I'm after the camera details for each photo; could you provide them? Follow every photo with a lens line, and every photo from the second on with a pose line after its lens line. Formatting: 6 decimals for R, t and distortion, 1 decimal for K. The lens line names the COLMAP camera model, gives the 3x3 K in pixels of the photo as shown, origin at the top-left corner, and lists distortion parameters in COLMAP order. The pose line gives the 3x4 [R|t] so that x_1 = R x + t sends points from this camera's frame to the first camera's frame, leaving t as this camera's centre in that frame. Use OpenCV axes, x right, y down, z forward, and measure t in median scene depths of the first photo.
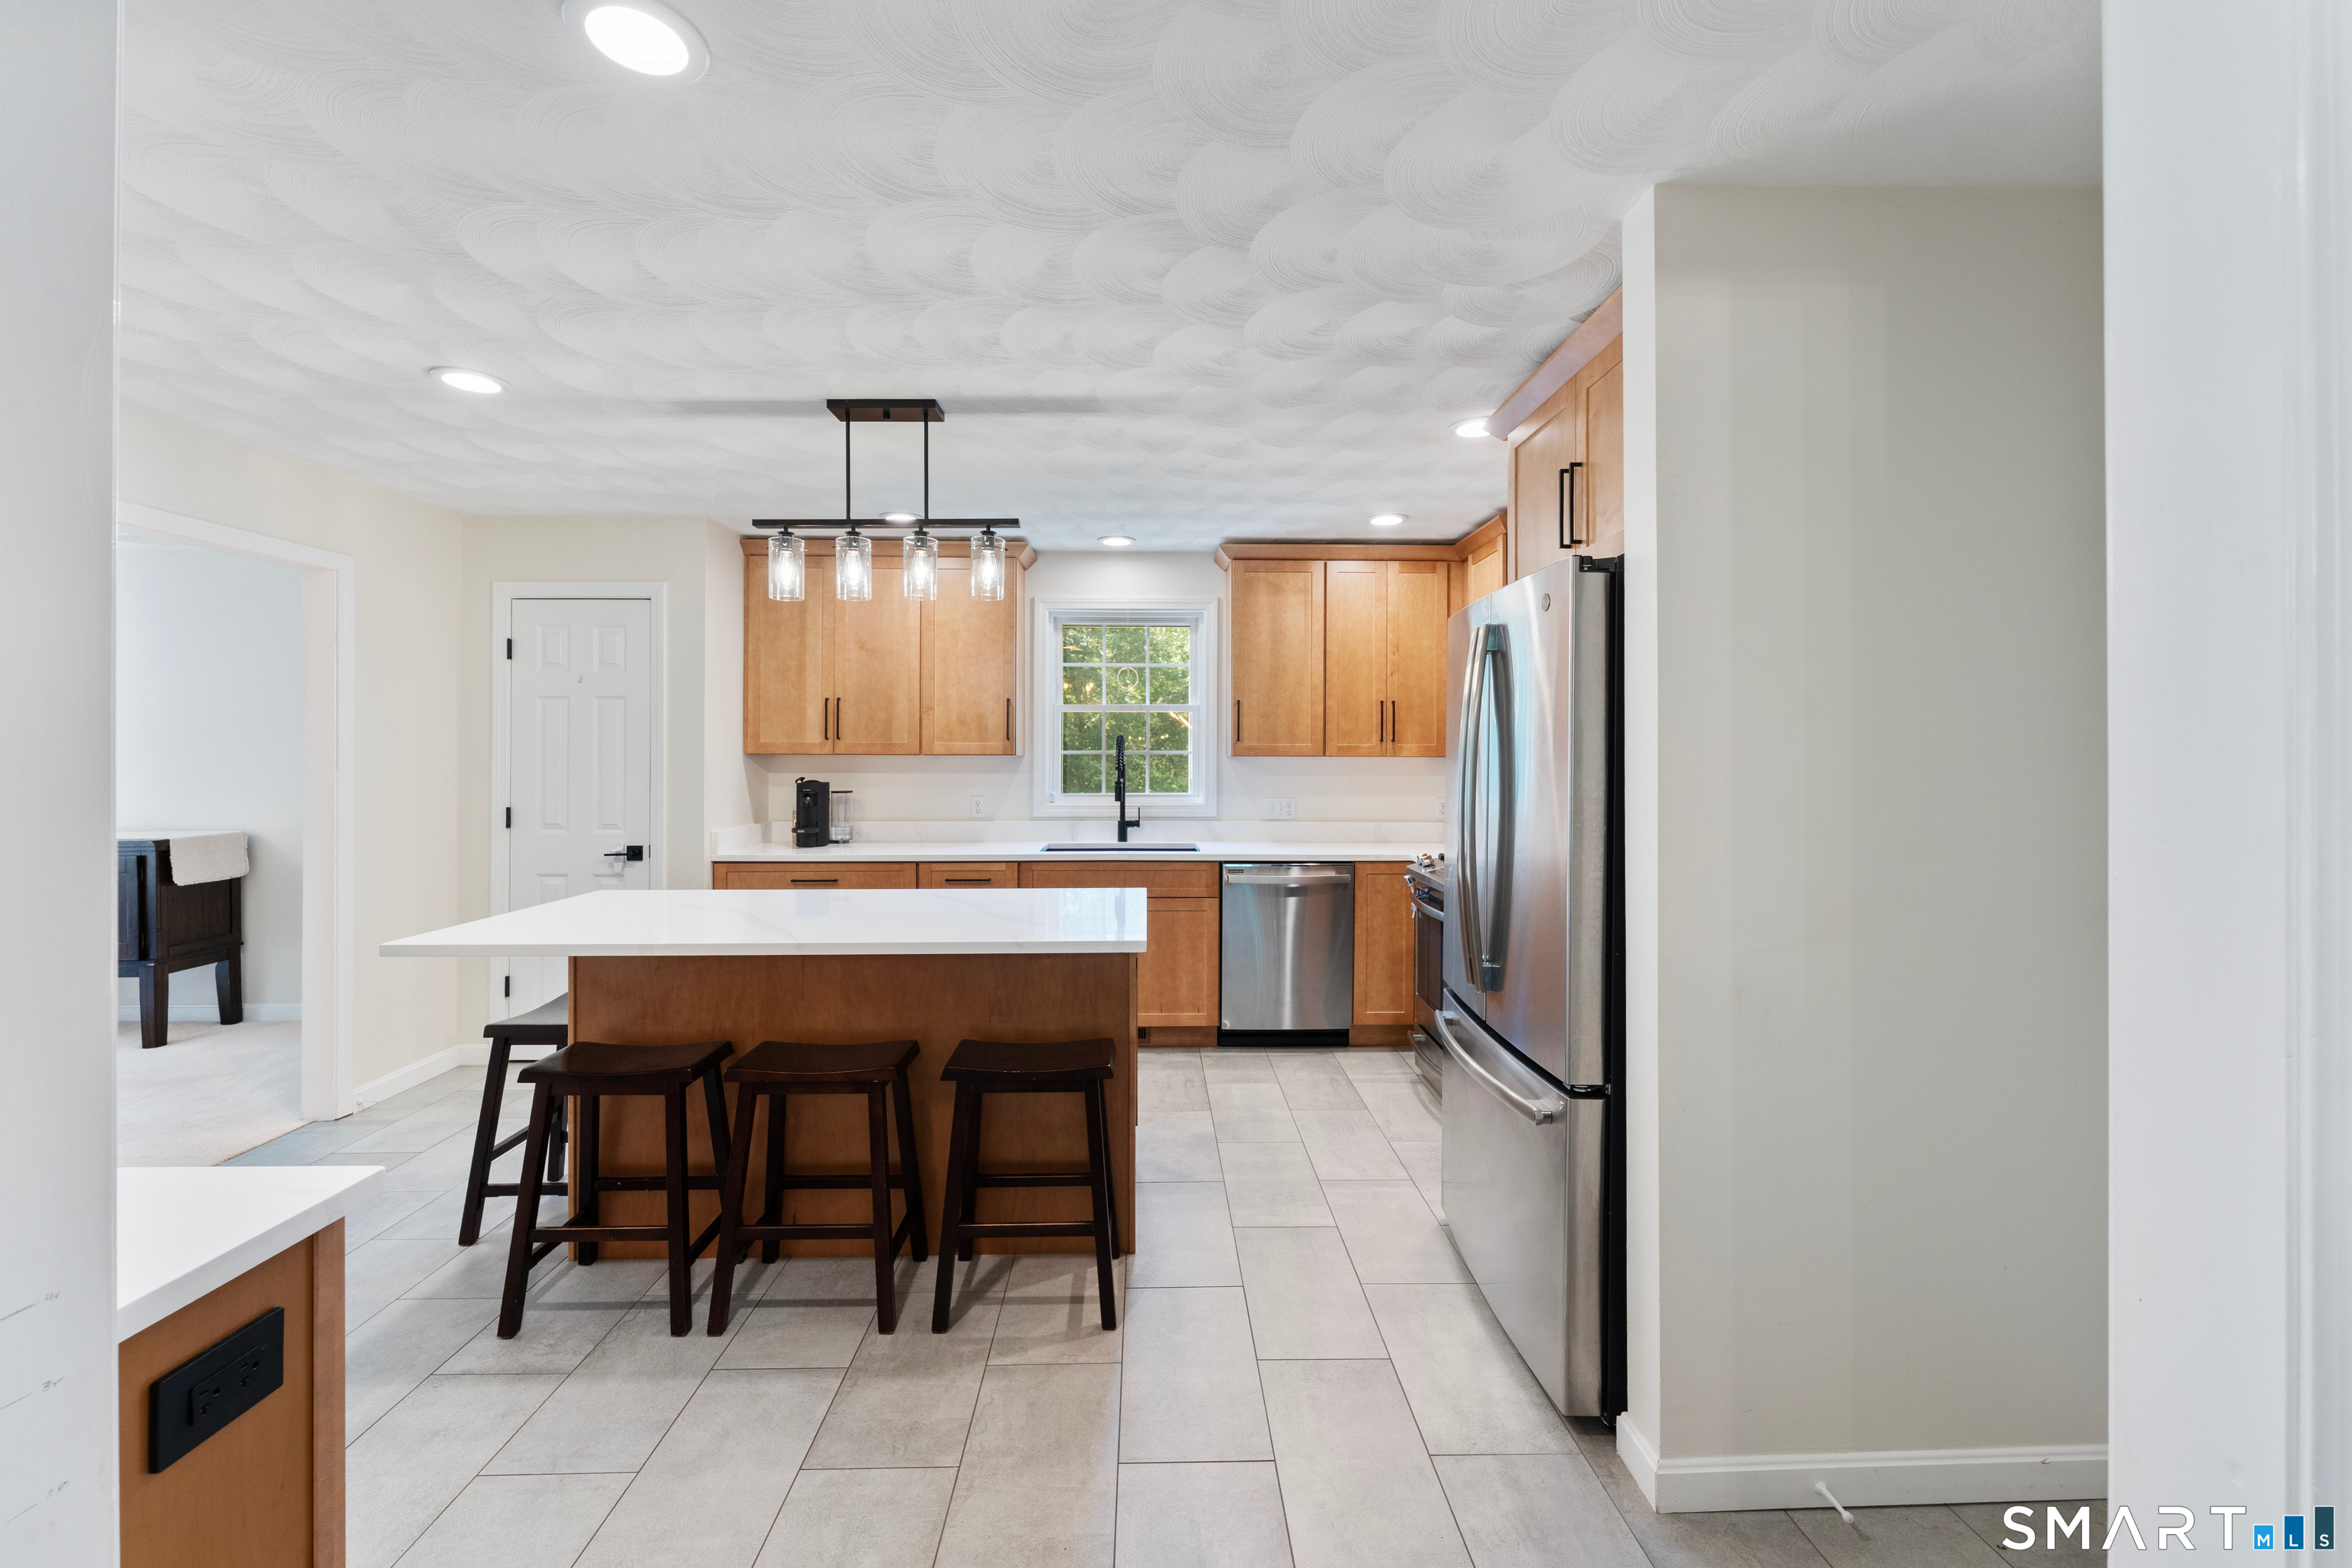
lens RADIAL K [[947.1, 0, 1176.1], [0, 947.1, 762.5], [0, 0, 1]] dist [0.000107, 0.000061]
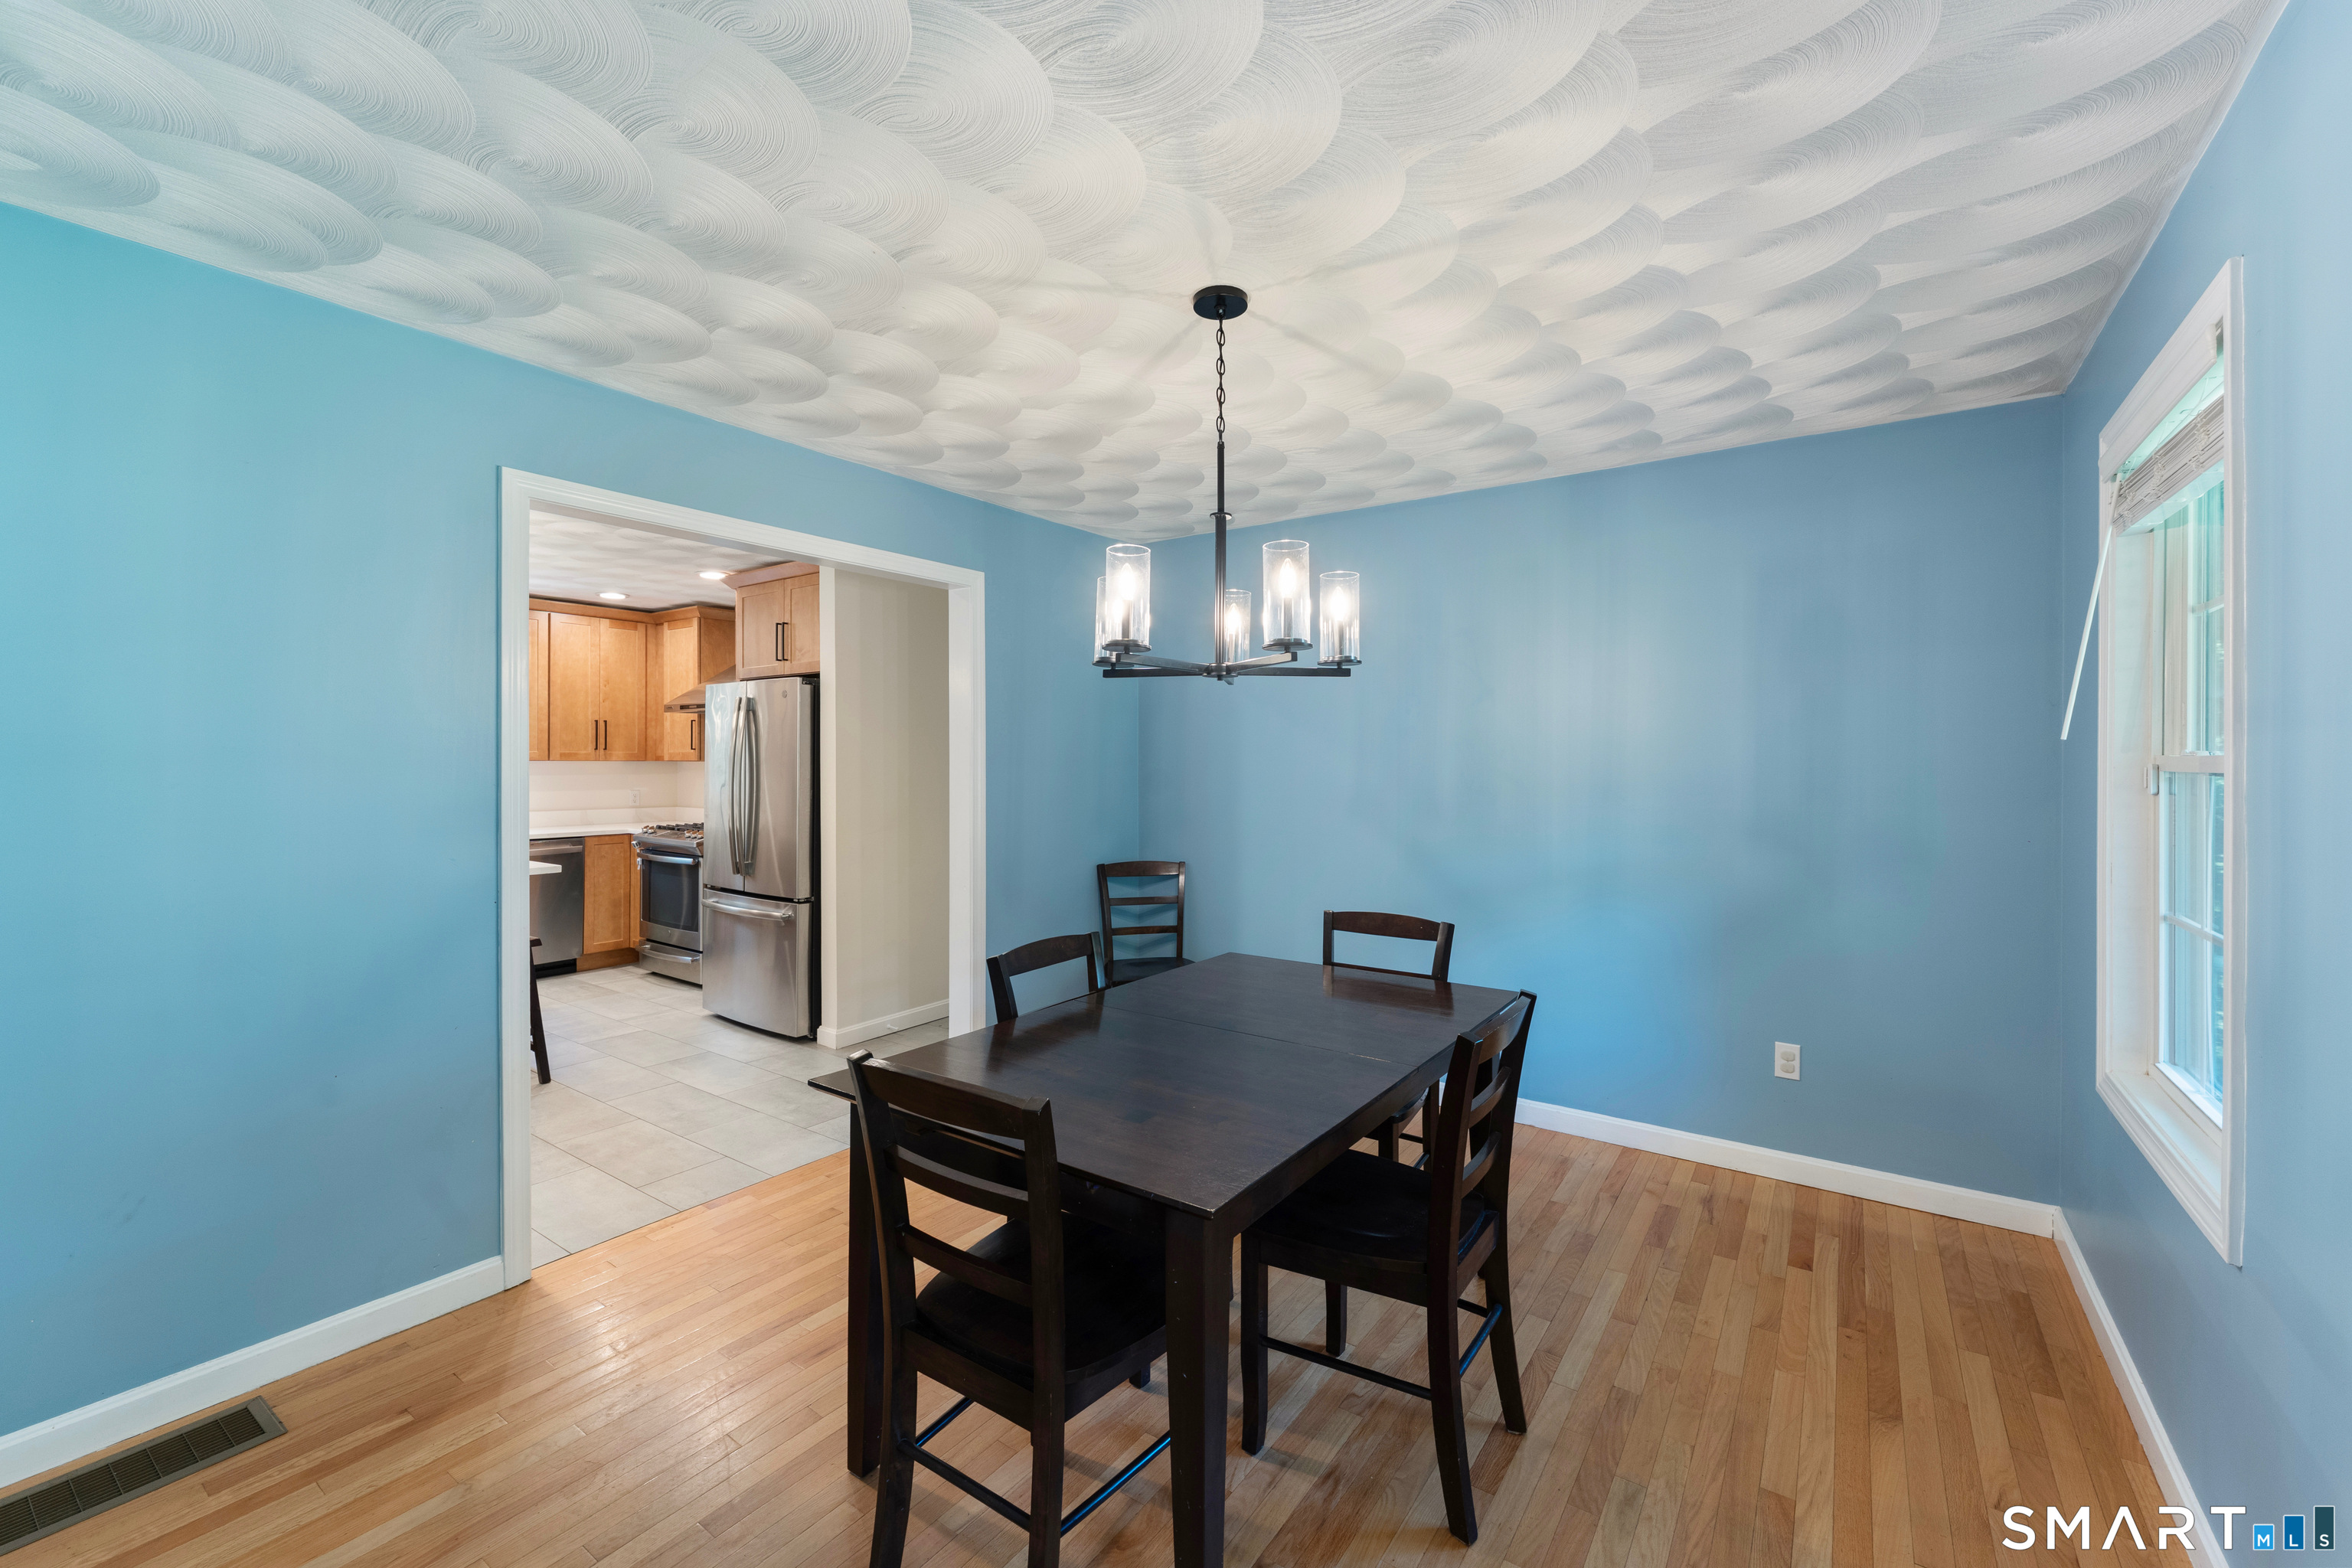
lens RADIAL K [[947.1, 0, 1176.3], [0, 947.1, 769.1], [0, 0, 1]] dist [0.000107, 0.000061]
pose [[0.596253, -0.003717, 0.802788, -0.402239], [0.002923, 0.999993, 0.002459, 0.005239], [-0.802791, 0.000880, 0.596260, -0.513739]]
